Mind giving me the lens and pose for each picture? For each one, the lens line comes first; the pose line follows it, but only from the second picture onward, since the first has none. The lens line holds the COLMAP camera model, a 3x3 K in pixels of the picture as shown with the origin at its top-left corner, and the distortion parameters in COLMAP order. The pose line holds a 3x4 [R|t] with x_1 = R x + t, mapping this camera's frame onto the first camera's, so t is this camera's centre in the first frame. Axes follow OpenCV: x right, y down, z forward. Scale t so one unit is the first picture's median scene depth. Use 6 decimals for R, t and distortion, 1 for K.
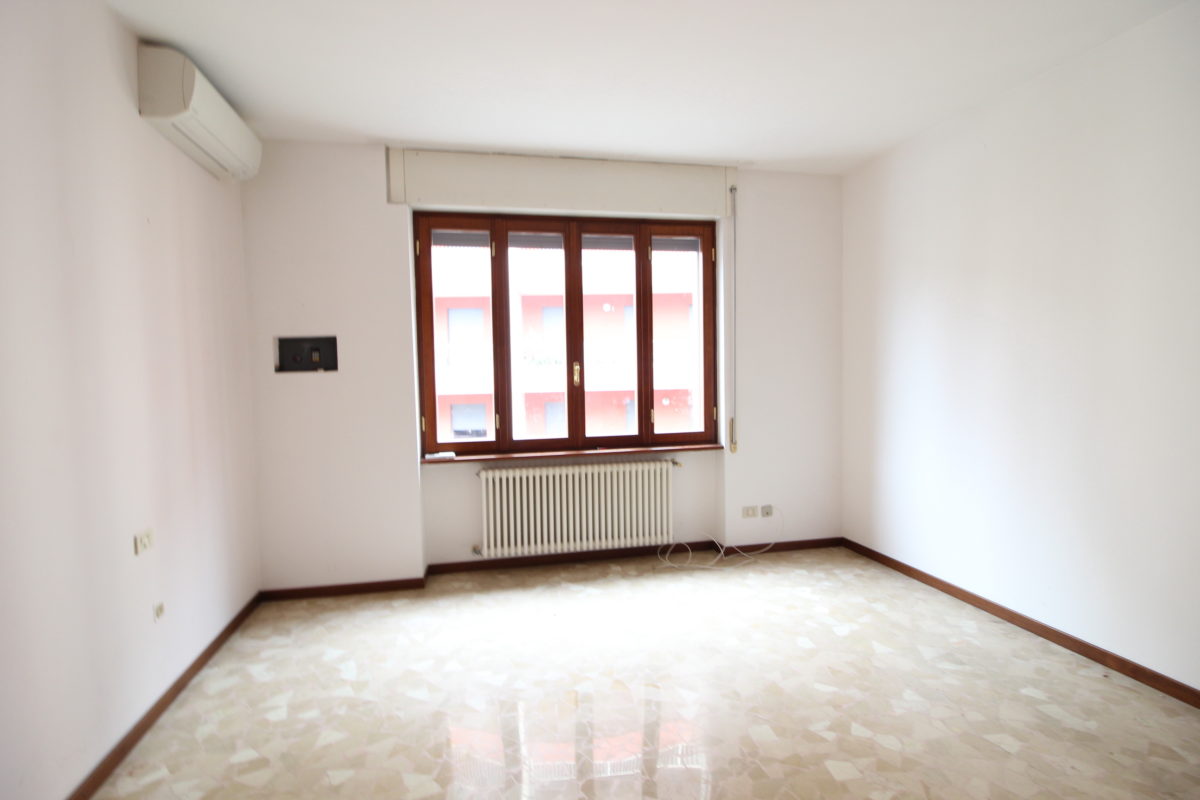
lens RADIAL K [[574.4, 0, 594.3], [0, 574.4, 399.3], [0, 0, 1]] dist [-0.005396, -0.000643]
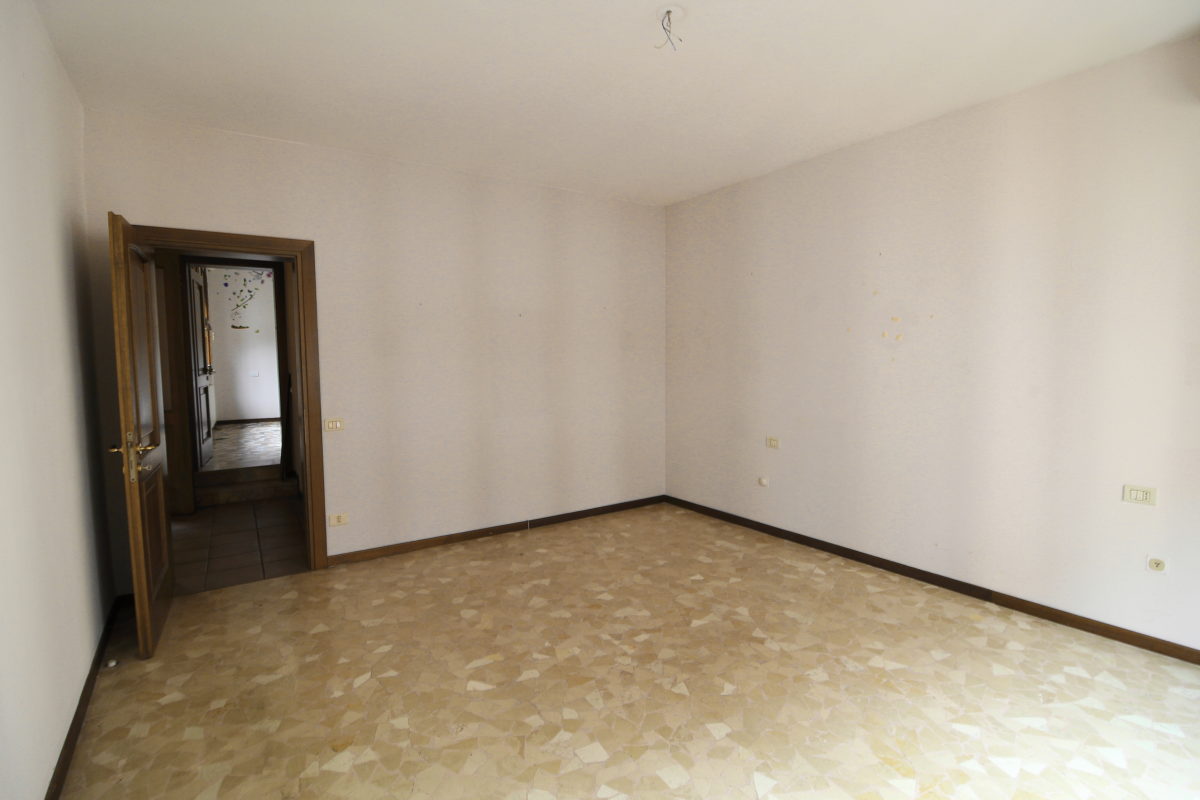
lens RADIAL K [[574.4, 0, 600.1], [0, 574.4, 399.9], [0, 0, 1]] dist [-0.005396, -0.000643]
pose [[-0.928263, 0.054121, -0.367966, 0.726336], [0.002541, 0.990255, 0.139240, -0.122515], [0.371916, 0.128316, -0.919355, 1.775931]]
